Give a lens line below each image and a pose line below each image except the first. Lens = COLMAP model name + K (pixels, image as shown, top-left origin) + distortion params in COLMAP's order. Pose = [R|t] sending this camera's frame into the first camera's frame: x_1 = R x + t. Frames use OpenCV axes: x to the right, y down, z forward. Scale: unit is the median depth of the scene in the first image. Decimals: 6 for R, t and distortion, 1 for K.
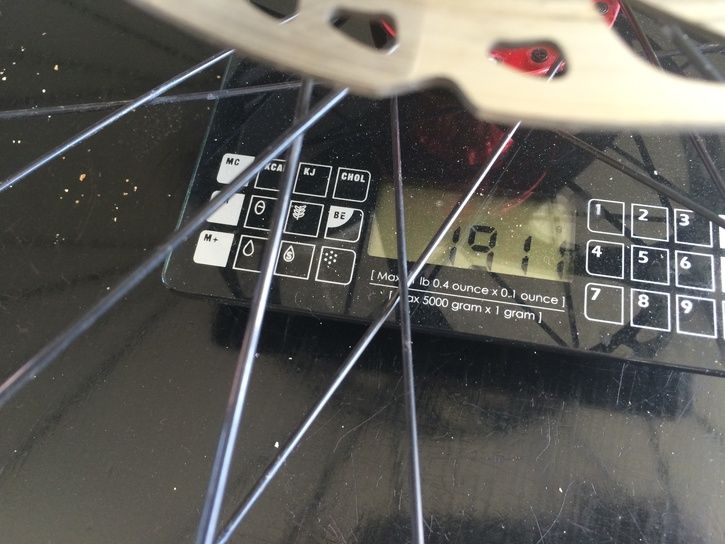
lens RADIAL K [[623.8, 0, 360.9], [0, 623.8, 272.4], [0, 0, 1]] dist [0.061302, -0.092917]
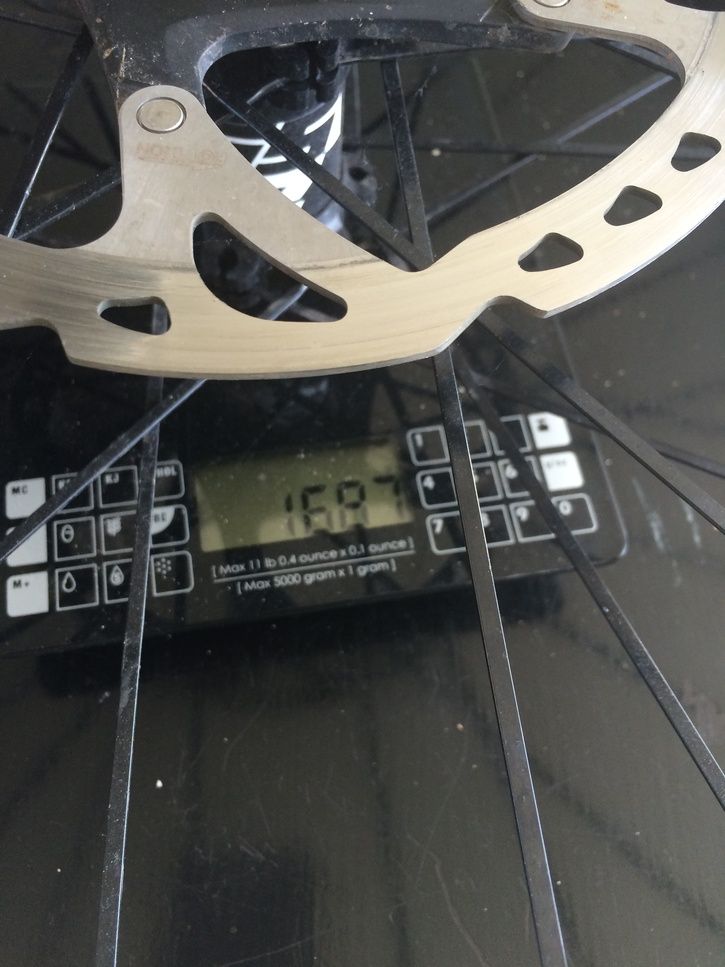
lens RADIAL K [[832.0, 0, 359.3], [0, 832.0, 487.7], [0, 0, 1]] dist [0.061302, -0.092917]
pose [[0.938410, -0.267908, 0.218202, -0.015700], [0.271152, 0.962411, 0.015518, -0.075844], [-0.214158, 0.044604, 0.975780, -0.256773]]
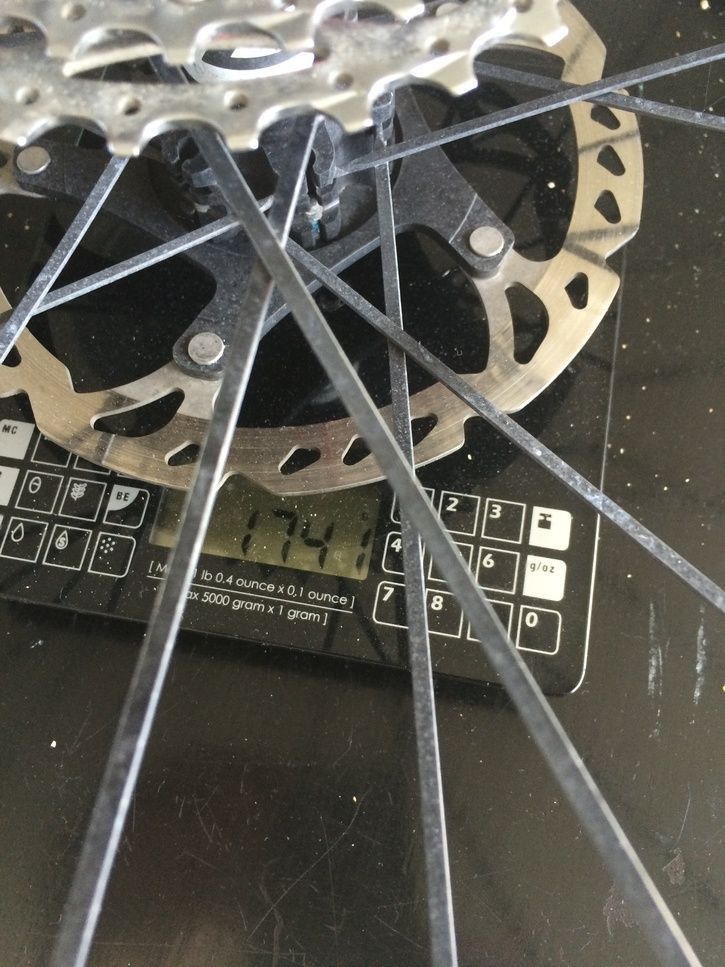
lens RADIAL K [[832.0, 0, 360.2], [0, 832.0, 490.5], [0, 0, 1]] dist [0.061302, -0.092917]
pose [[0.999828, 0.018514, -0.001346, 0.319665], [-0.018412, 0.998329, 0.054773, -0.177320], [0.002358, -0.054739, 0.998498, -0.208751]]
